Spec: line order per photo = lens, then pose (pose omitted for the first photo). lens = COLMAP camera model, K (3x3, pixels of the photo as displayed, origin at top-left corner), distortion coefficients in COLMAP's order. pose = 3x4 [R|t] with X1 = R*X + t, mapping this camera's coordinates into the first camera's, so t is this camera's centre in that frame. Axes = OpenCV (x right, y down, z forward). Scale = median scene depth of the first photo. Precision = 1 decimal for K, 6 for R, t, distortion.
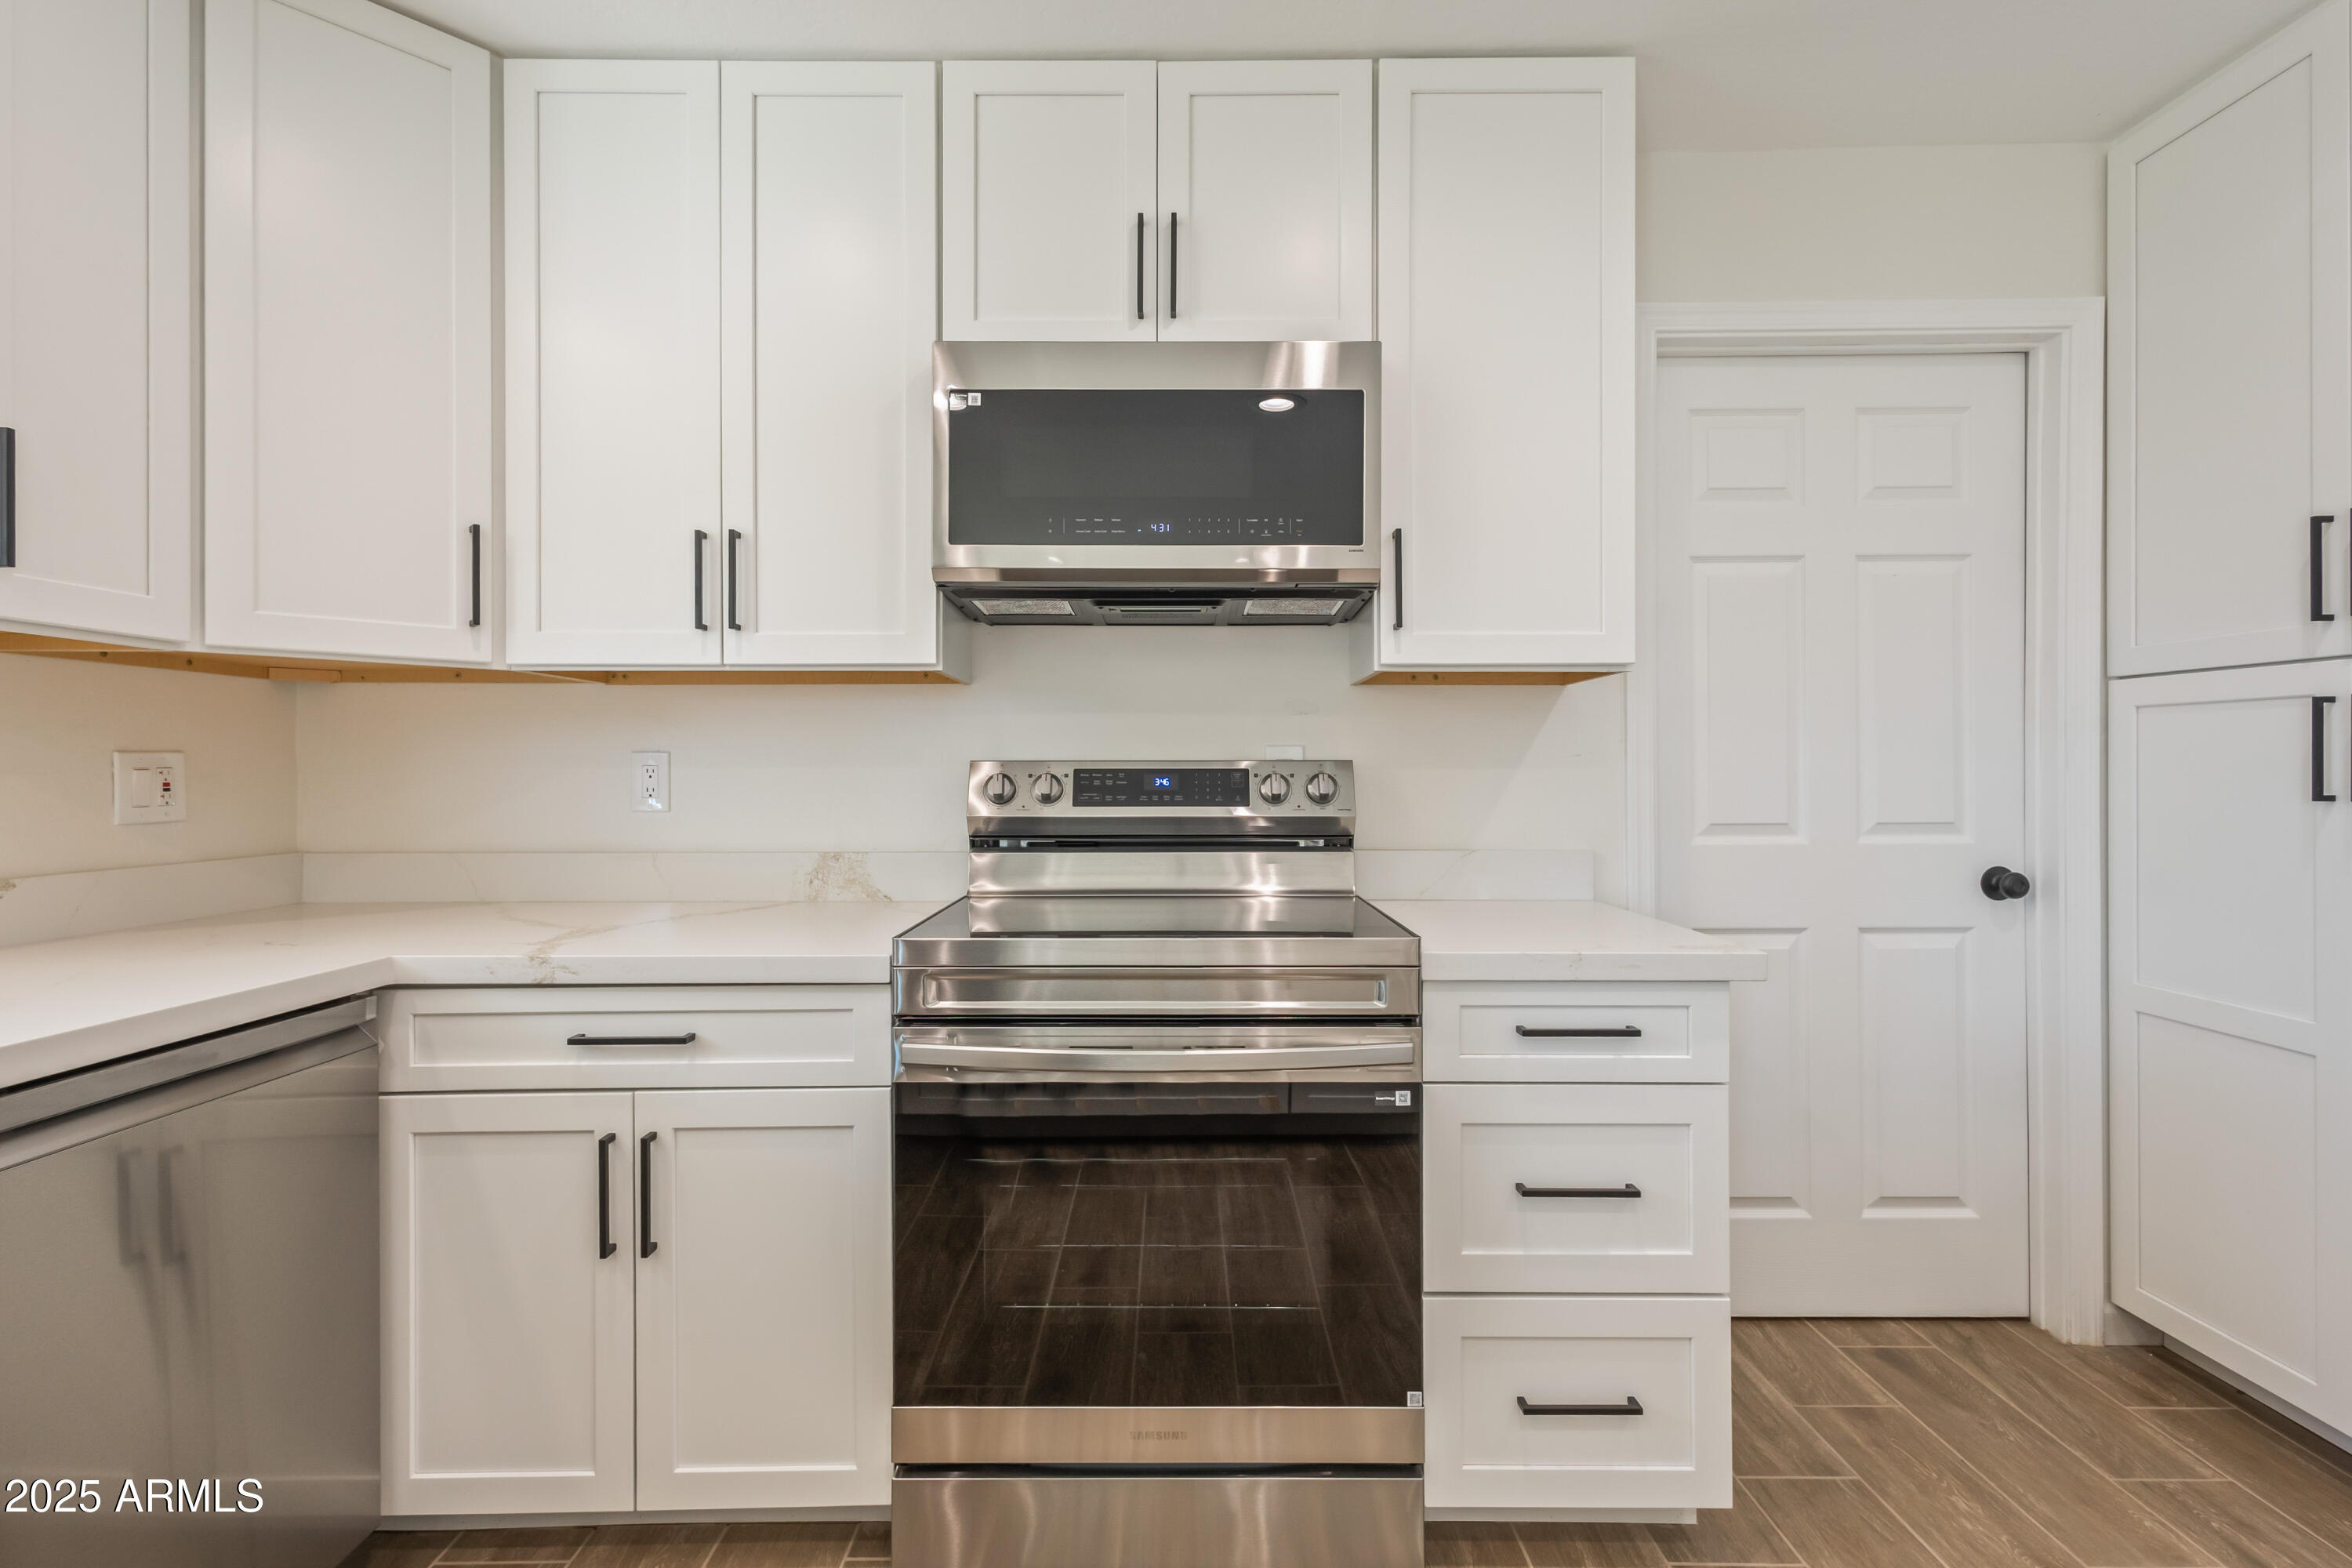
lens RADIAL K [[1083.9, 0, 1164.6], [0, 1083.9, 774.2], [0, 0, 1]] dist [0.010738, -0.002067]
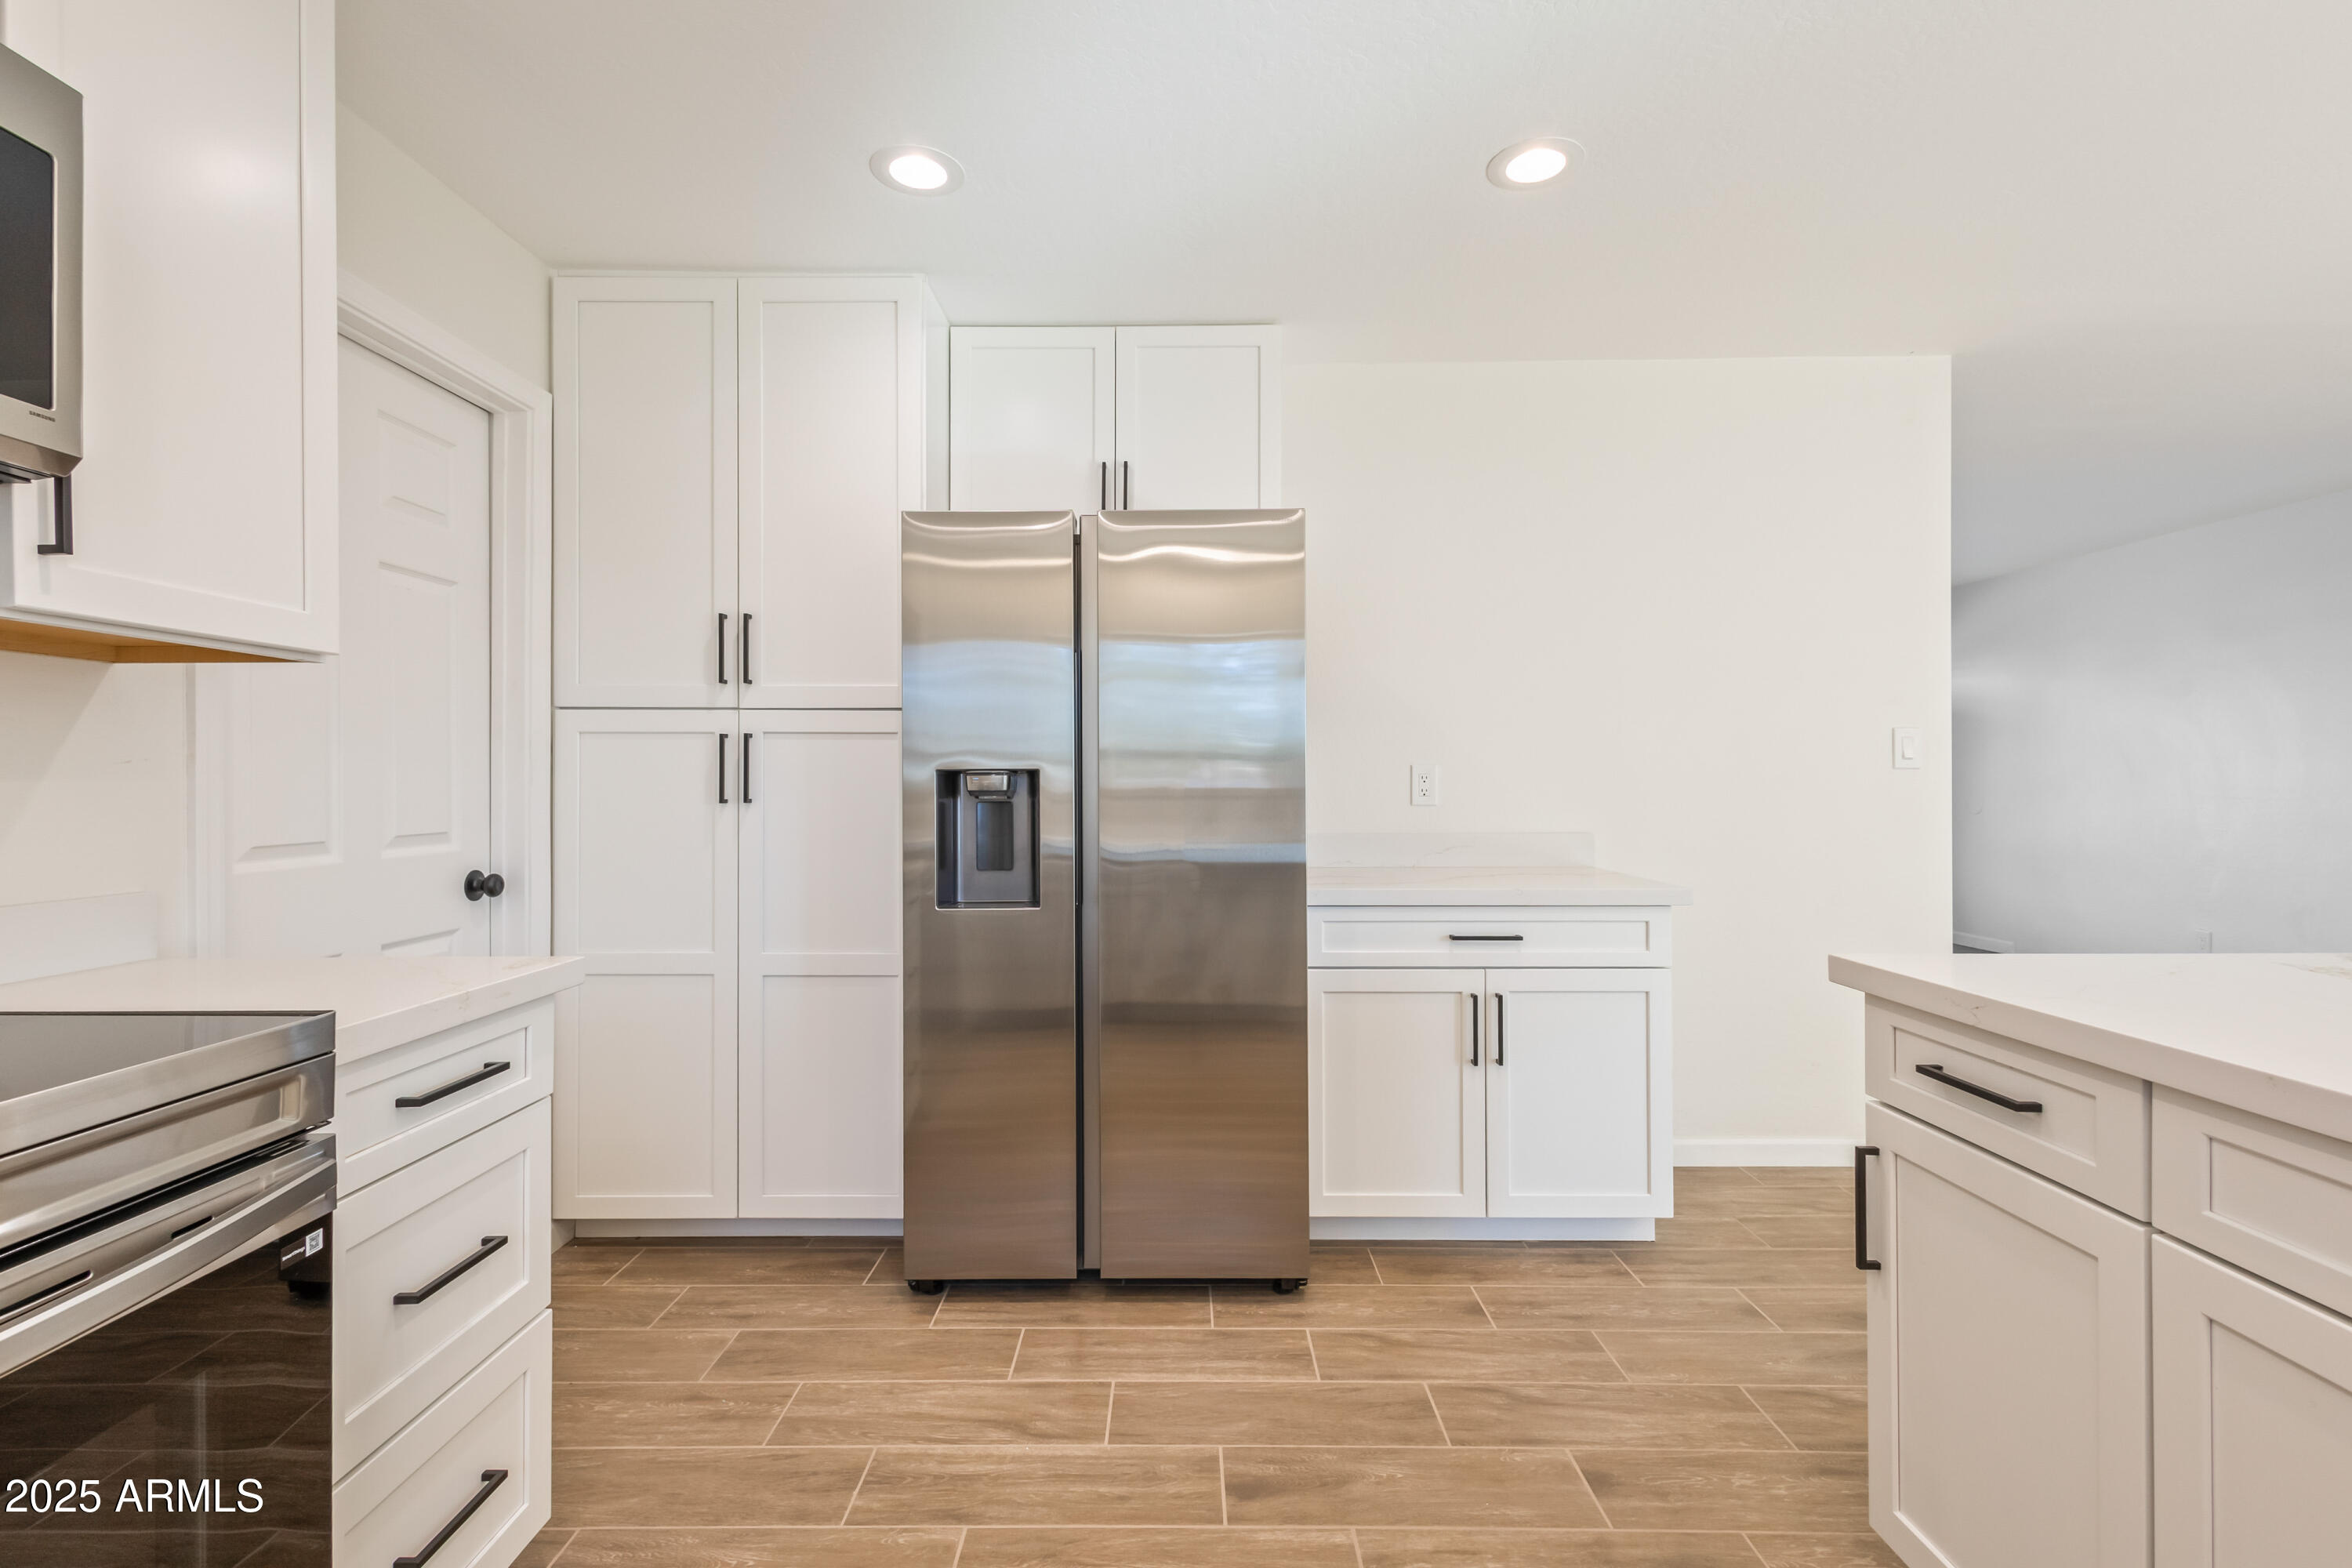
lens RADIAL K [[1083.9, 0, 1179.8], [0, 1083.9, 778.7], [0, 0, 1]] dist [0.010738, -0.002067]
pose [[-0.007188, 0.004242, 0.999965, -0.415917], [0.003585, 0.999985, -0.004217, -0.000512], [-0.999968, 0.003555, -0.007203, 0.360924]]
